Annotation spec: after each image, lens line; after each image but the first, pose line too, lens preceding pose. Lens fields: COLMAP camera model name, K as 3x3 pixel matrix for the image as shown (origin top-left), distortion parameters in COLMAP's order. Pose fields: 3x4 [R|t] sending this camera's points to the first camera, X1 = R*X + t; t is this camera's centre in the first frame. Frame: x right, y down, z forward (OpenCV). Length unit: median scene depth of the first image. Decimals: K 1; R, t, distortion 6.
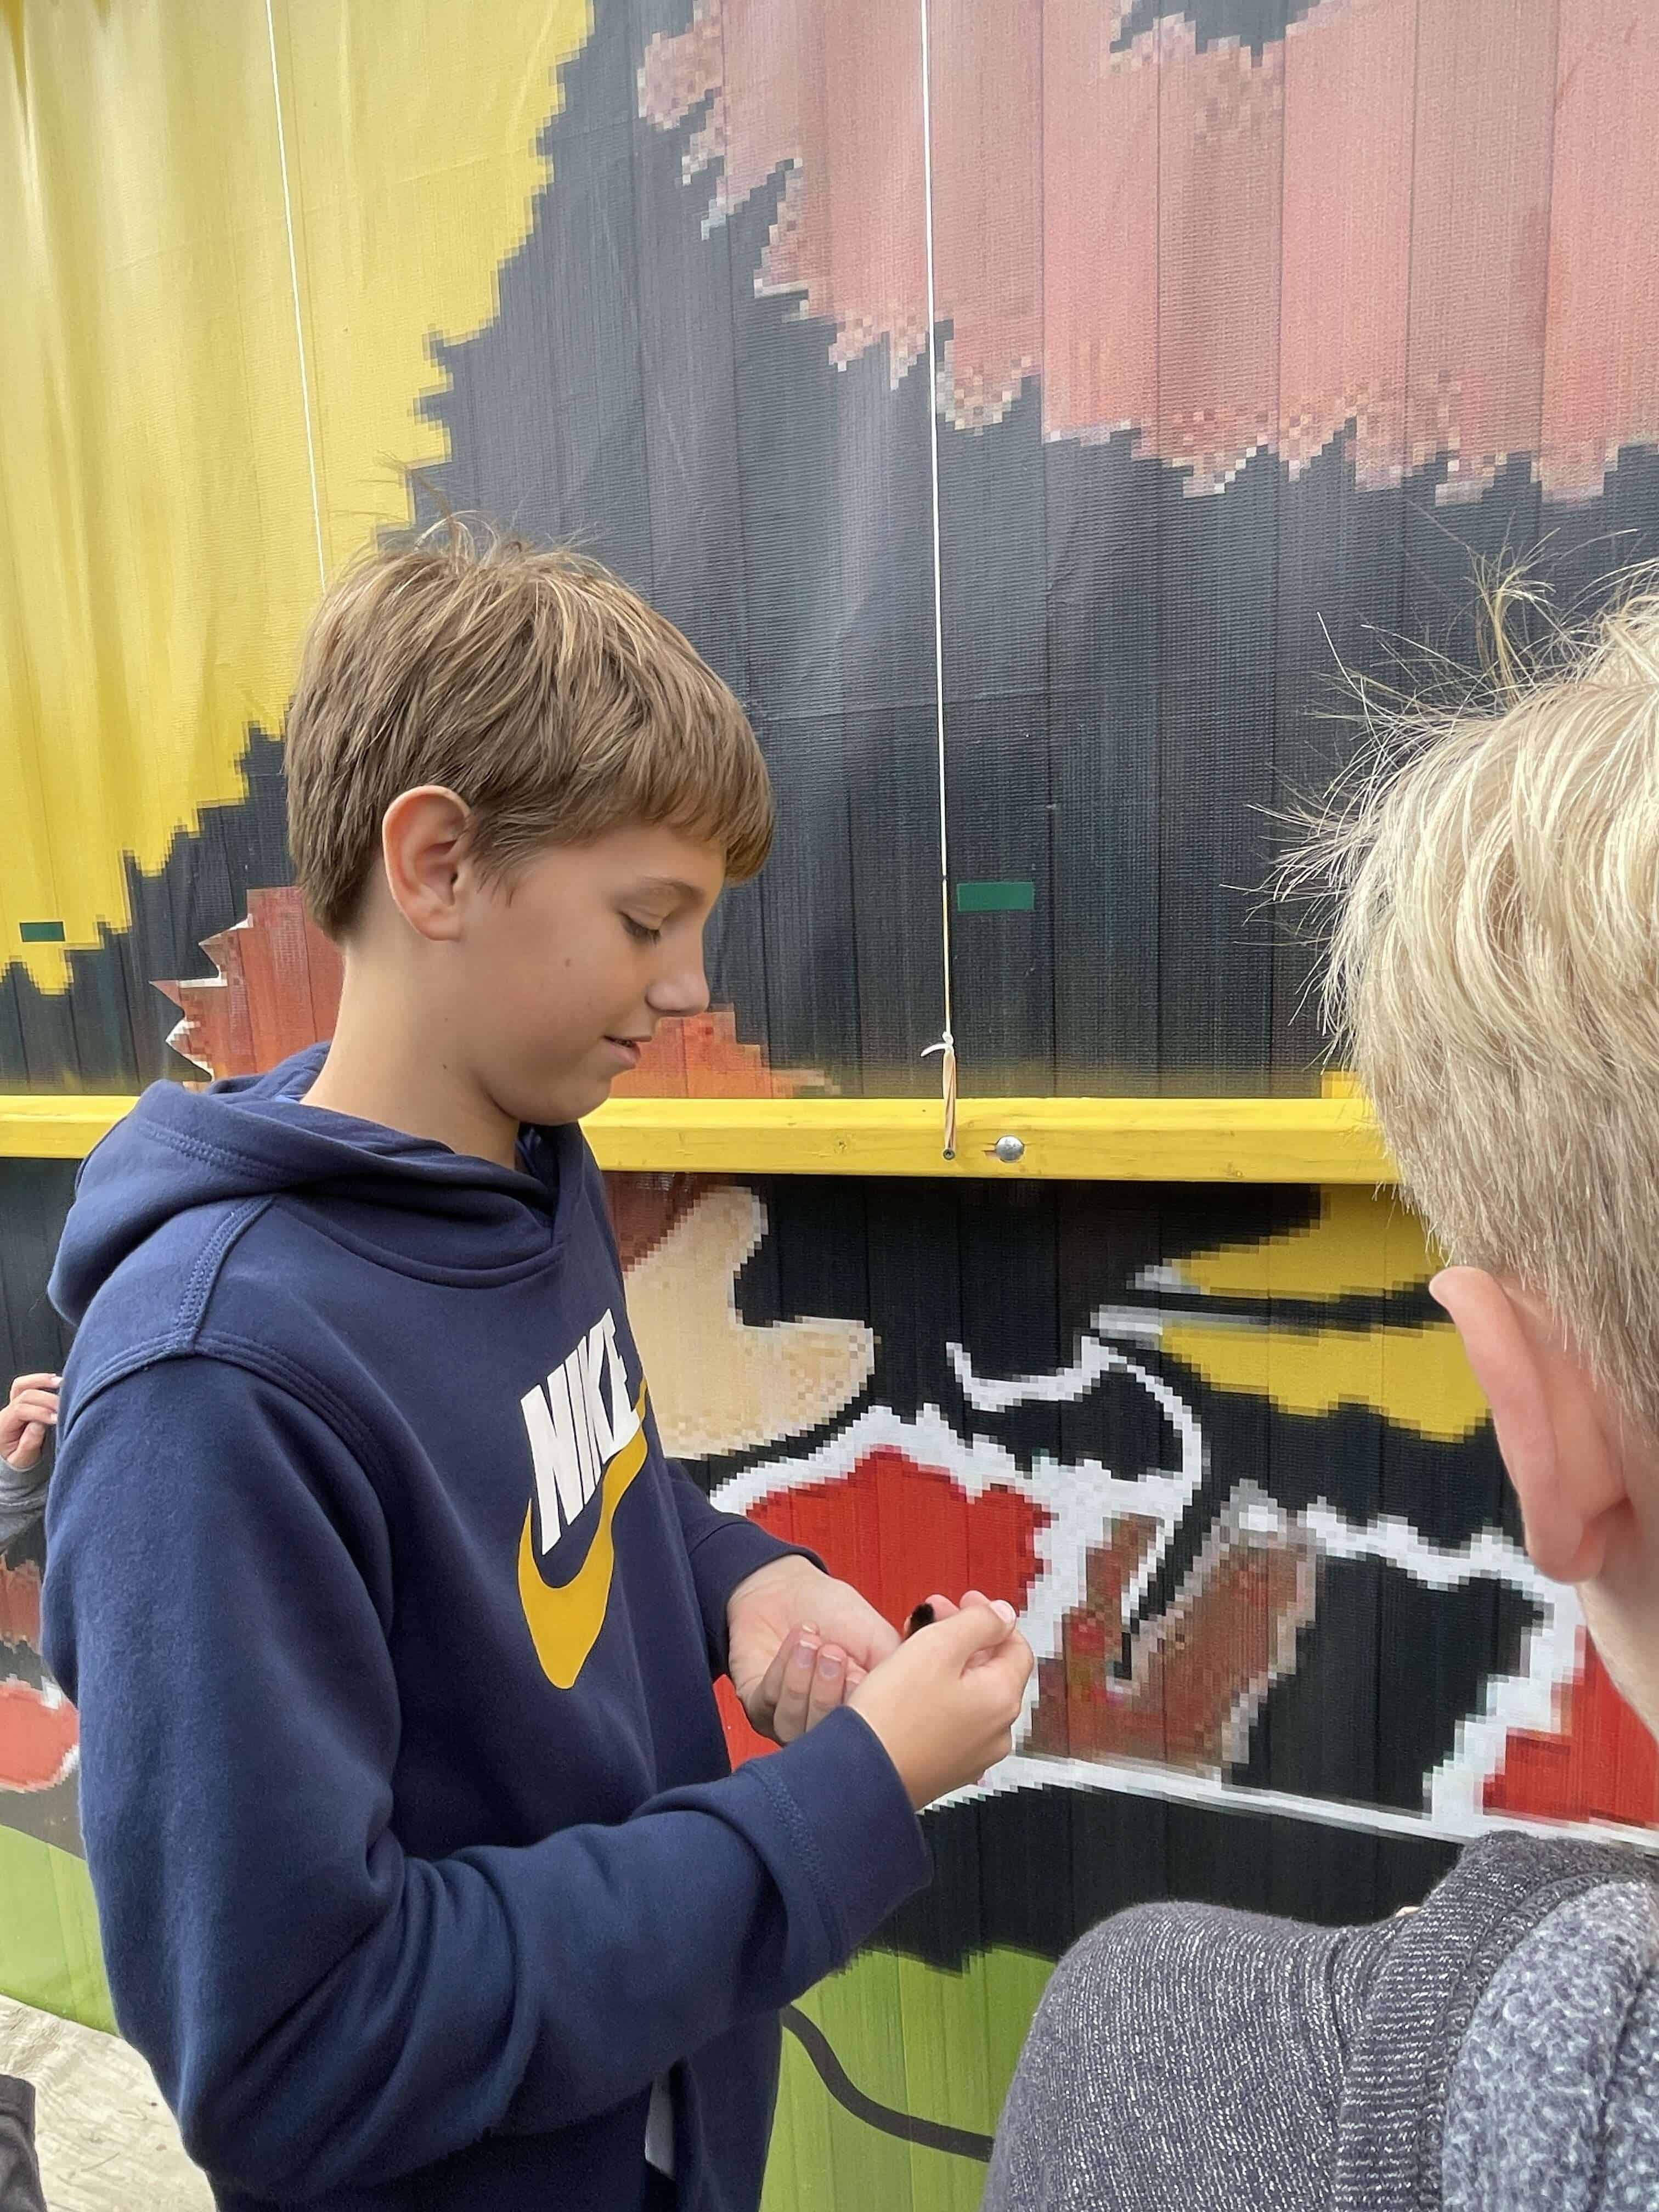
lens RADIAL K [[1282.5, 0, 840.4], [0, 1282.5, 1060.8], [0, 0, 1]] dist [-0.004254, -0.000153]
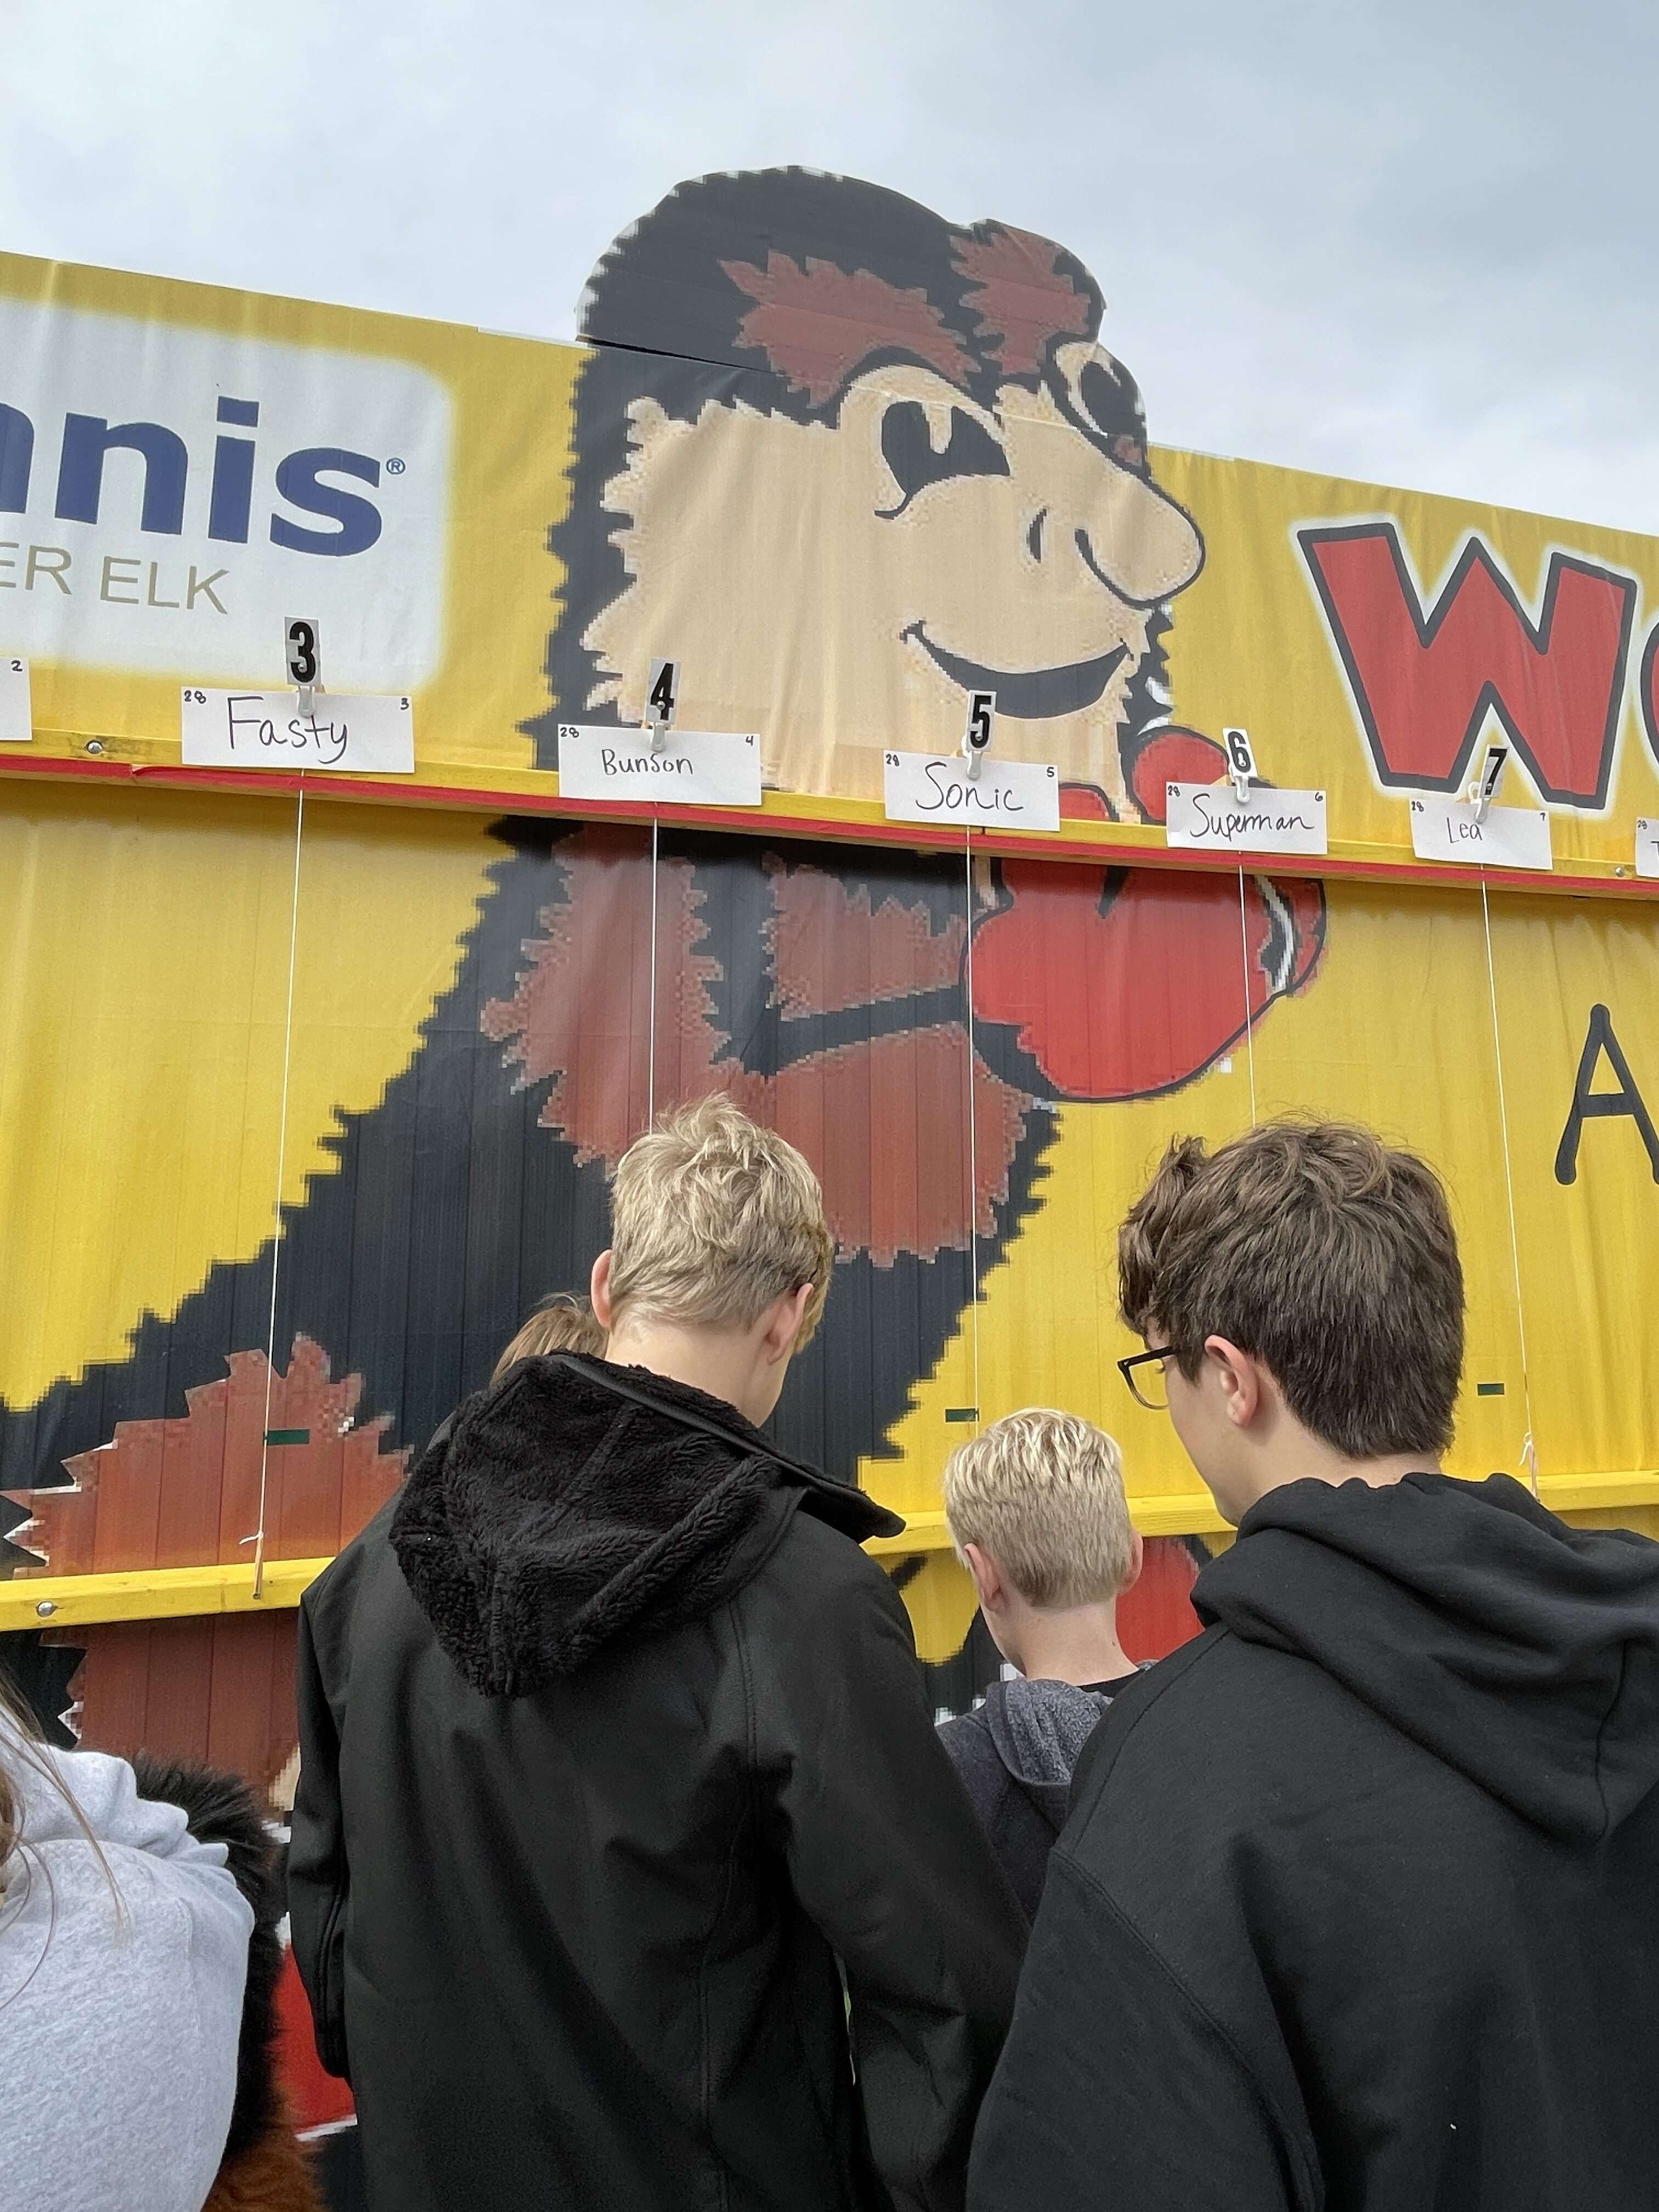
lens RADIAL K [[1282.5, 0, 831.6], [0, 1282.5, 1101.9], [0, 0, 1]] dist [-0.004254, -0.000153]
pose [[0.821322, 0.113829, 0.558994, -0.763186], [0.058152, 0.958080, -0.280538, -0.031921], [-0.567494, 0.262918, 0.780272, -0.799370]]
